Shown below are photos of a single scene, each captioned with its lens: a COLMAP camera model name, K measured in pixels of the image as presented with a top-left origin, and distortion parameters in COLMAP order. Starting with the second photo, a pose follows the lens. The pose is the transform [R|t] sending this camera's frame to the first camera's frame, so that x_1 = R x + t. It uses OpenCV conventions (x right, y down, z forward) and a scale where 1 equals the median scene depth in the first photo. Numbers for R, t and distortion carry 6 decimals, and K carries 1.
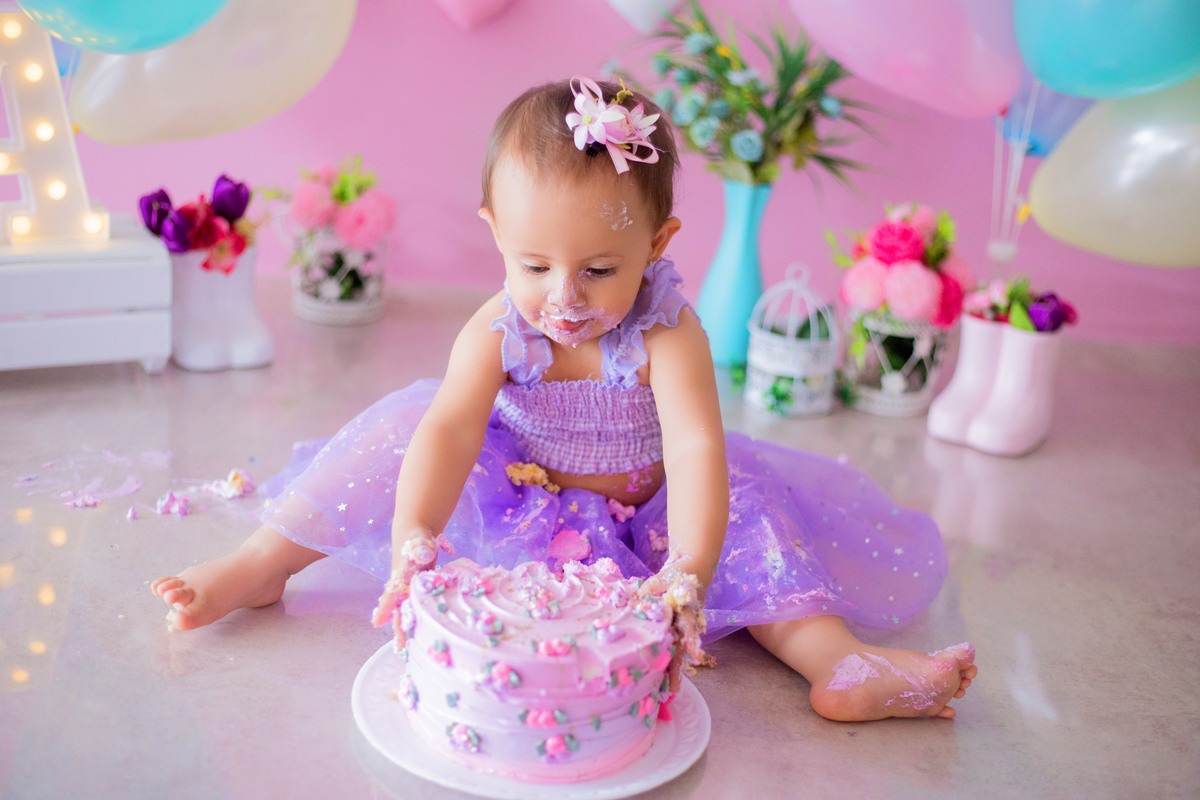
lens RADIAL K [[1708.7, 0, 606.6], [0, 1708.7, 400.9], [0, 0, 1]] dist [-0.084255, 0.000000]
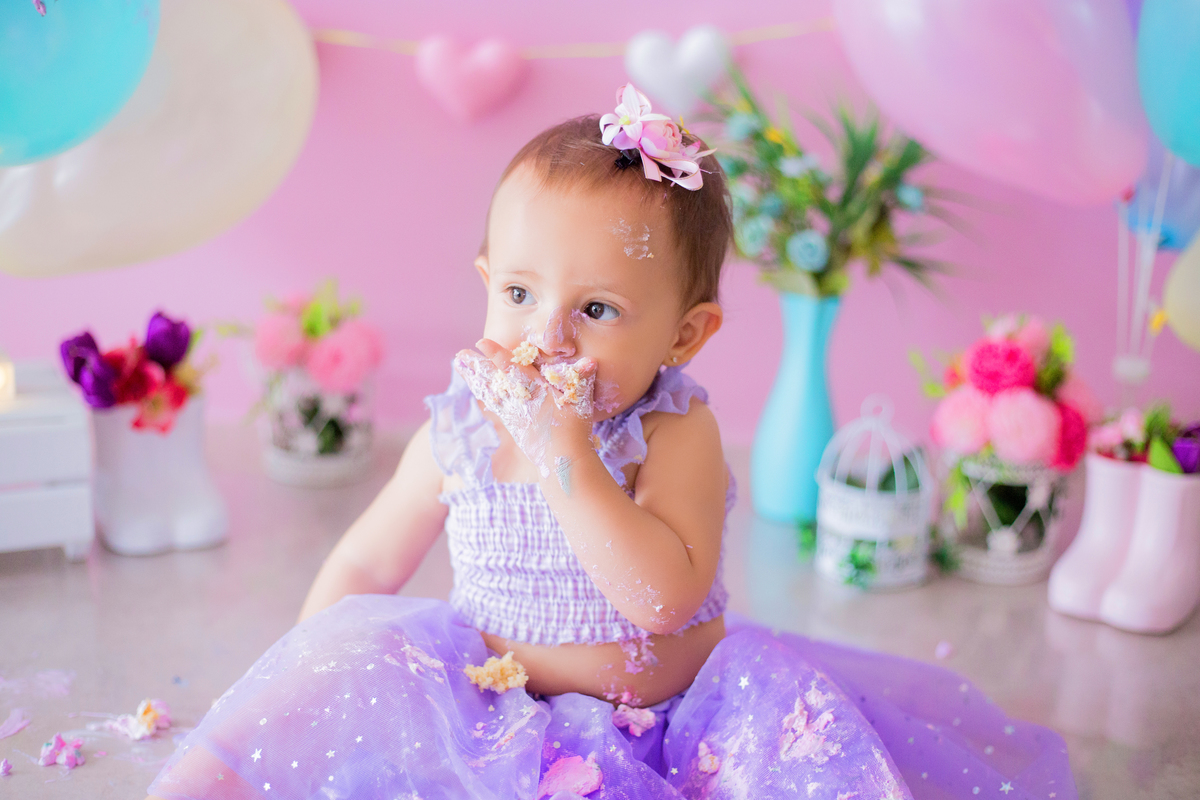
lens RADIAL K [[1762.6, 0, 599.8], [0, 1762.6, 409.2], [0, 0, 1]] dist [-0.109897, 0.000000]
pose [[0.998222, -0.032460, -0.049990, 0.024405], [0.029720, 0.998065, -0.054616, -0.034281], [0.051666, 0.053033, 0.997255, 0.179847]]
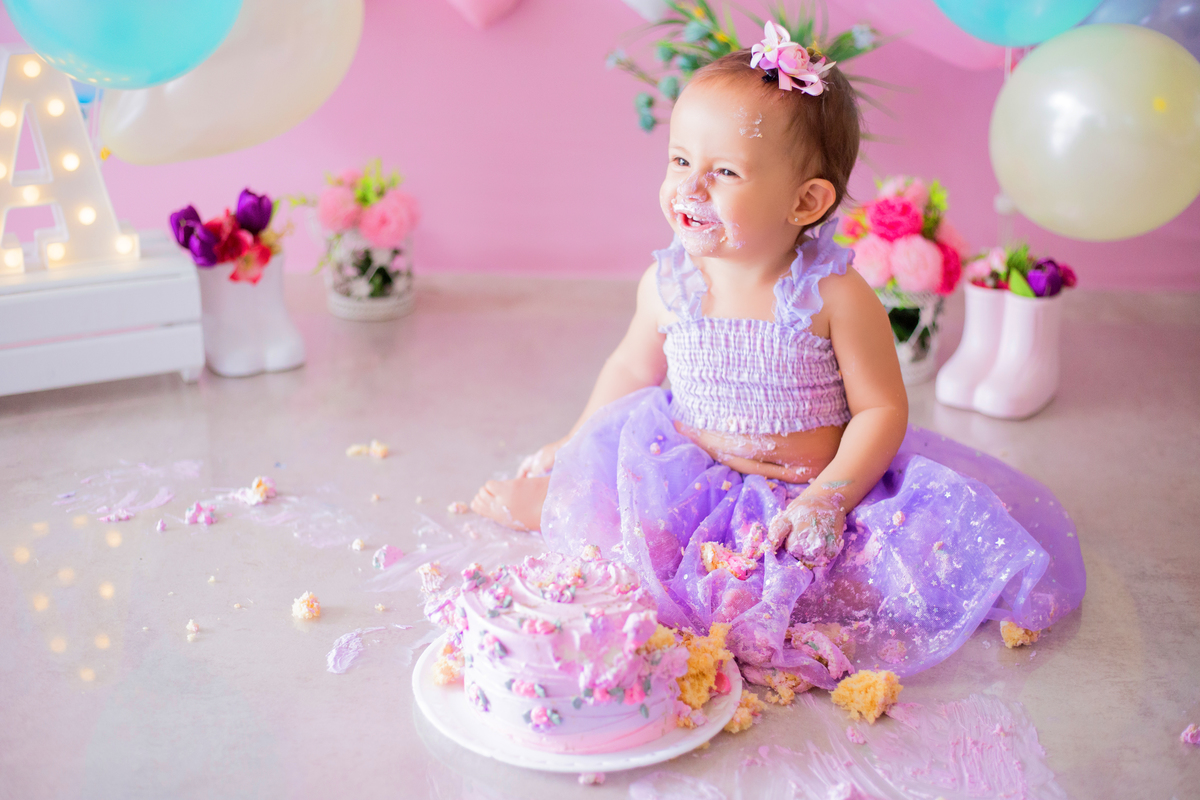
lens RADIAL K [[1708.7, 0, 605.9], [0, 1708.7, 386.6], [0, 0, 1]] dist [-0.084255, 0.000000]
pose [[0.996611, -0.049996, -0.065324, 0.058416], [0.051902, 0.998265, 0.027819, -0.028555], [0.063819, -0.031115, 0.997476, -0.038793]]
